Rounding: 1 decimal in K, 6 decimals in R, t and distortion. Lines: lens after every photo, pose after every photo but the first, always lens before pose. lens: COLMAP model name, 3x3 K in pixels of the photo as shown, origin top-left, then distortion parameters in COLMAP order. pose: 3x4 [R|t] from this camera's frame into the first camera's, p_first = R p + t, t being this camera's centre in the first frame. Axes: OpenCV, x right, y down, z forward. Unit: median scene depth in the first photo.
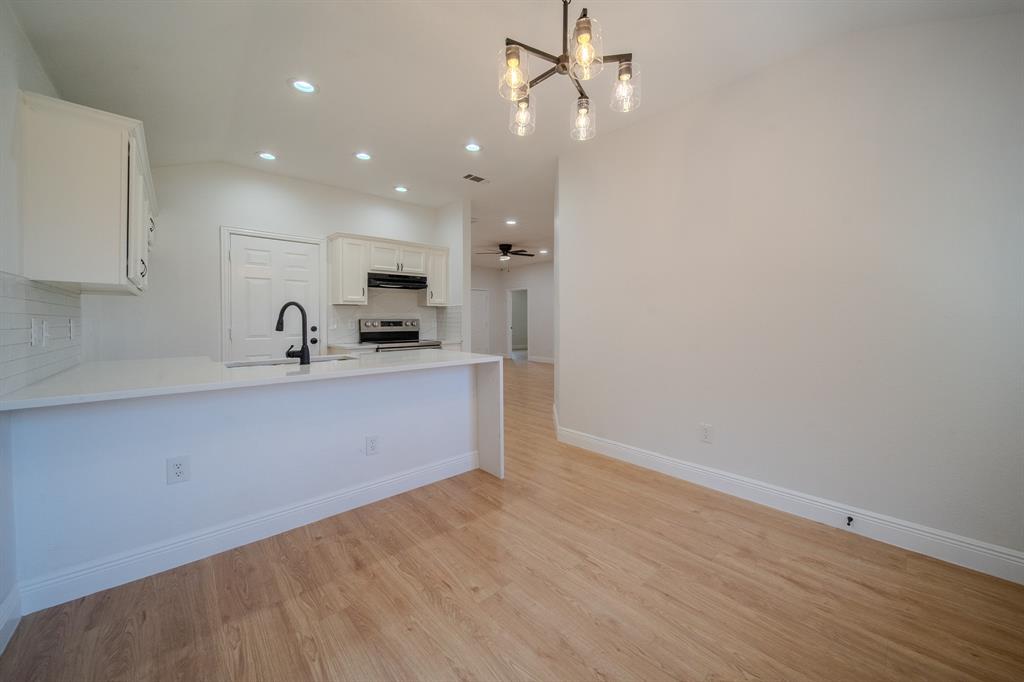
lens RADIAL K [[376.1, 0, 517.1], [0, 376.1, 319.8], [0, 0, 1]] dist [-0.000844, -0.000061]
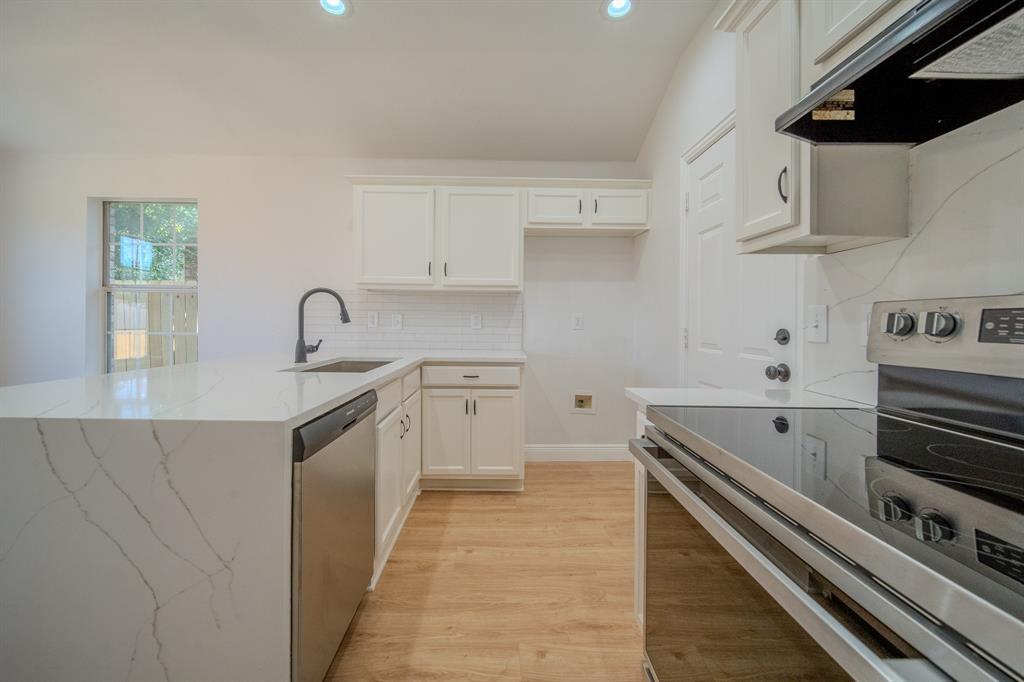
lens RADIAL K [[383.5, 0, 511.6], [0, 383.5, 319.1], [0, 0, 1]] dist [0.014675, -0.000003]
pose [[-0.634254, -0.005164, -0.773107, -0.135627], [-0.006812, 0.999976, -0.001091, 0.012456], [0.773094, 0.004574, -0.634274, 1.222639]]
